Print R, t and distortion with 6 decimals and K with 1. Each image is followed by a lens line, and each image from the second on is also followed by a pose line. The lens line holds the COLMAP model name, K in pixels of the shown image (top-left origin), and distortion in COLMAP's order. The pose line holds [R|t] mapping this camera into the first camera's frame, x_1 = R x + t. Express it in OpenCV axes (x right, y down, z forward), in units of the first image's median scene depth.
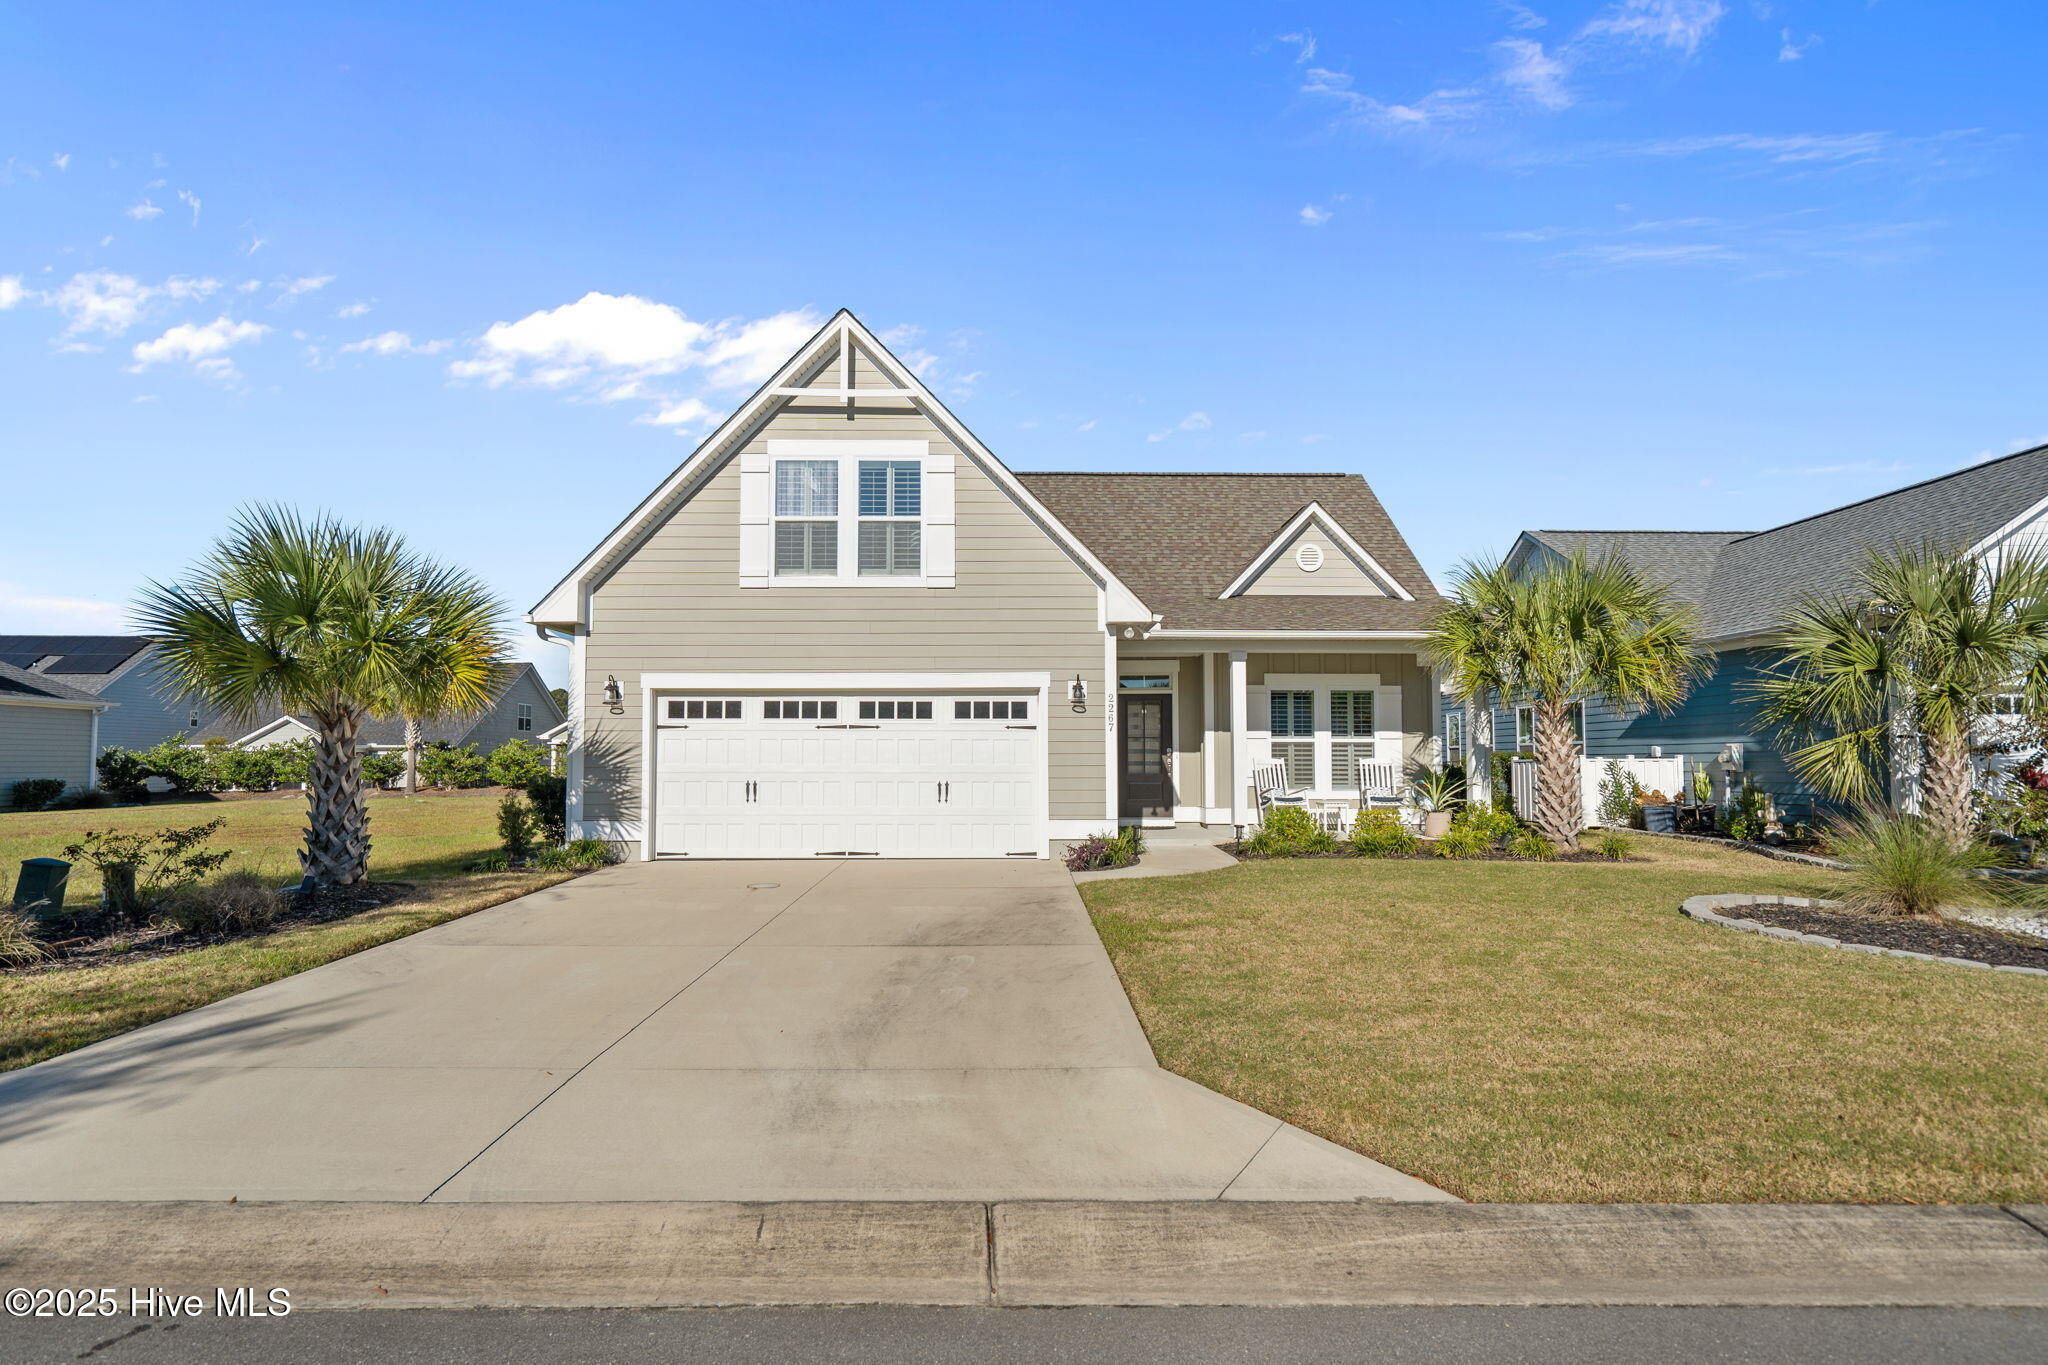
lens RADIAL K [[1131.5, 0, 1013.8], [0, 1131.5, 700.9], [0, 0, 1]] dist [0.005162, 0.001553]
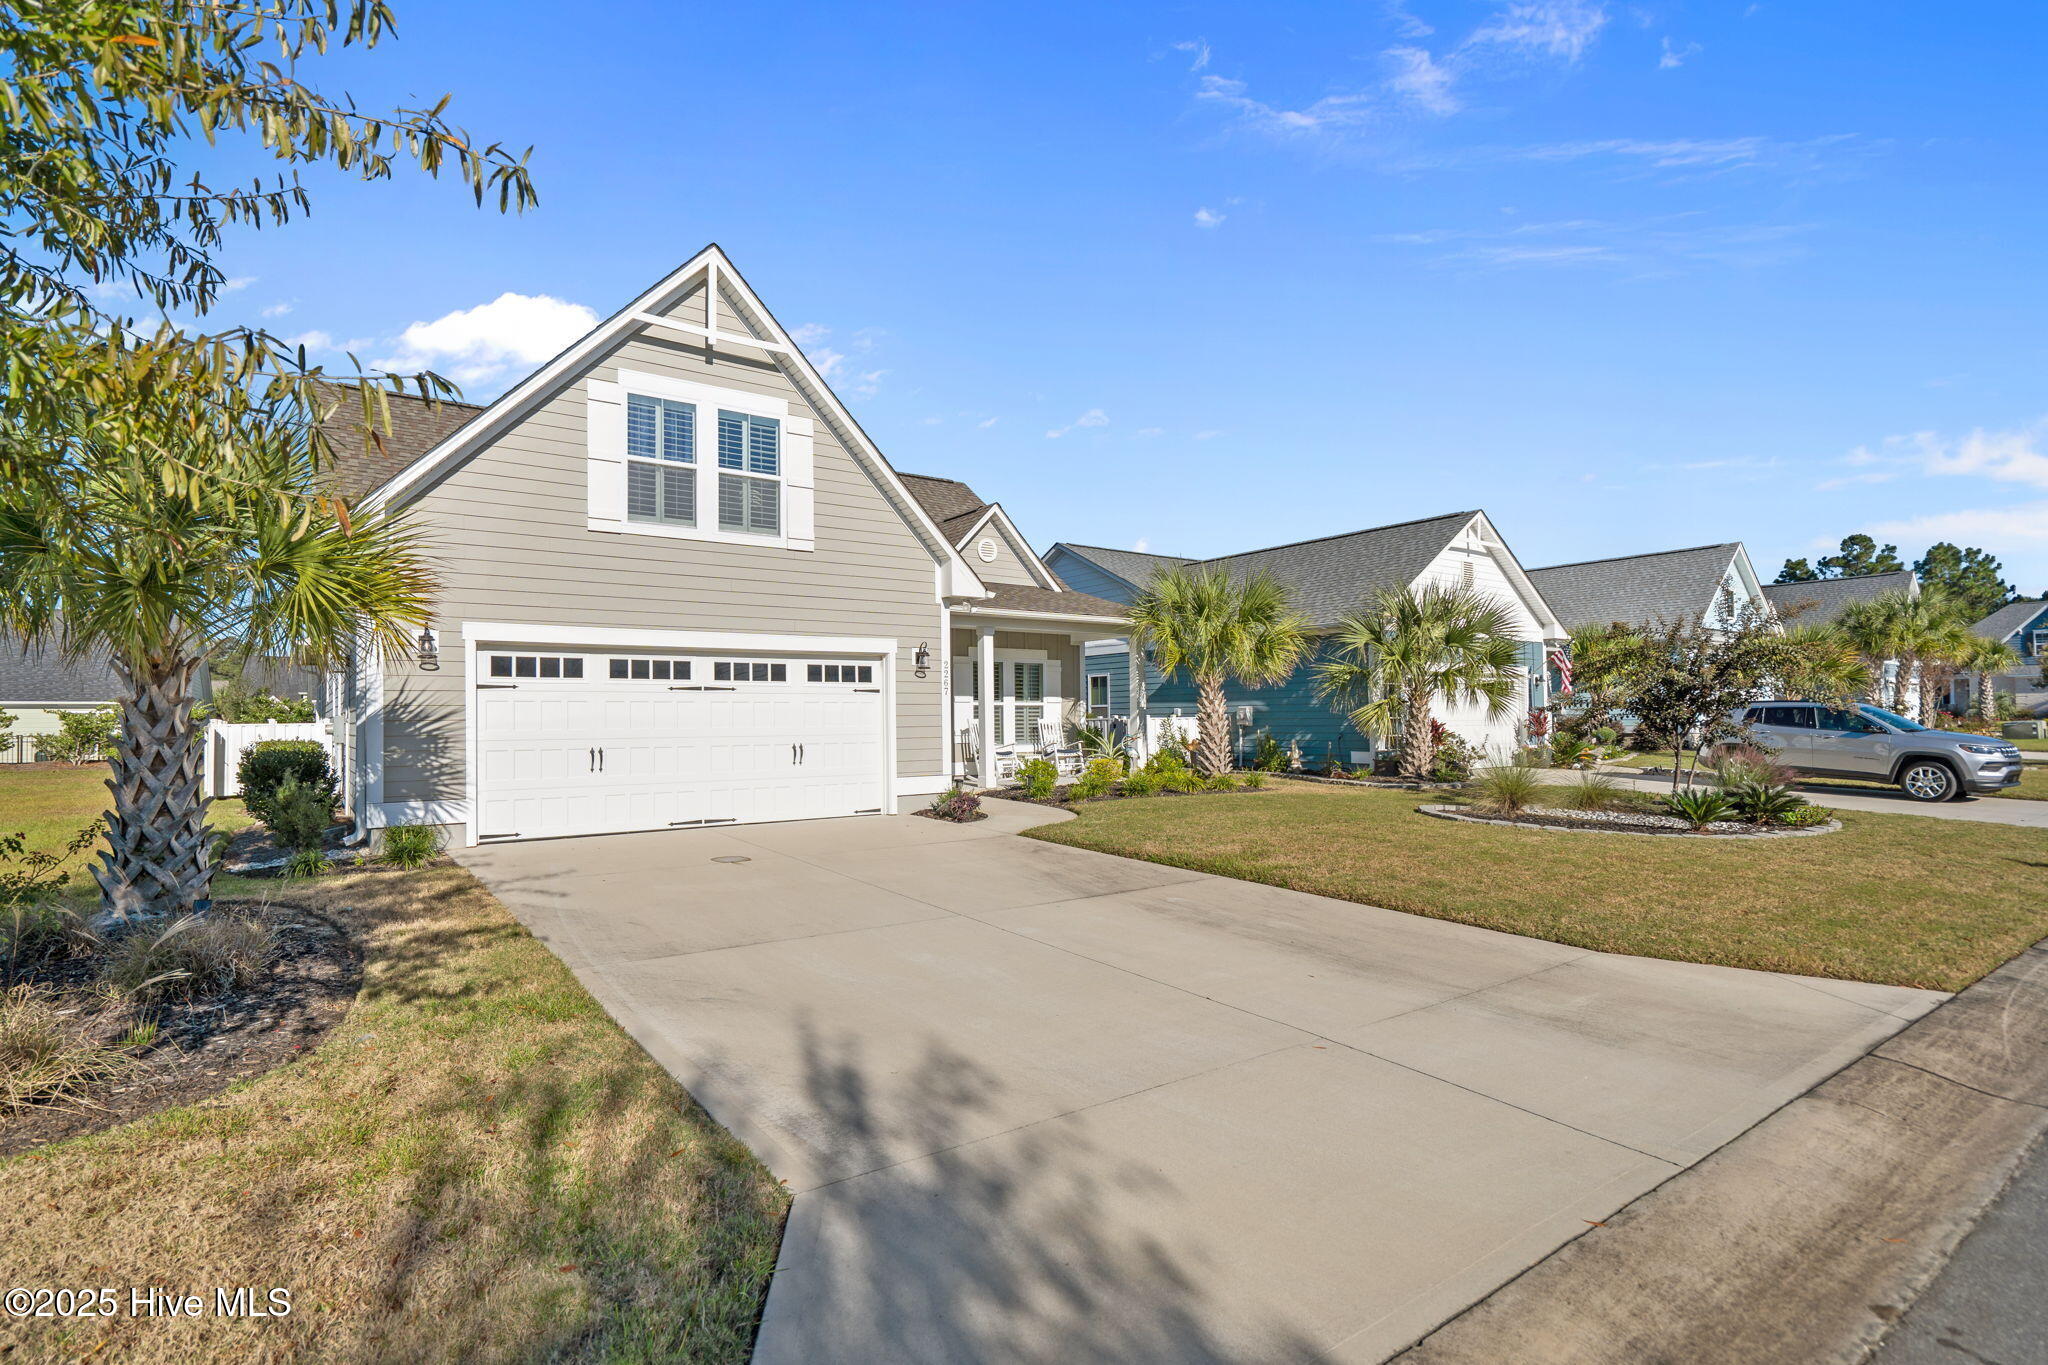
lens RADIAL K [[978.9, 0, 1015.7], [0, 978.9, 693.0], [0, 0, 1]] dist [0.001592, 0.001270]
pose [[0.819602, 0.007168, 0.572889, -0.403355], [-0.019676, 0.999684, 0.015642, 0.008621], [-0.572595, -0.024092, 0.819484, 0.178099]]
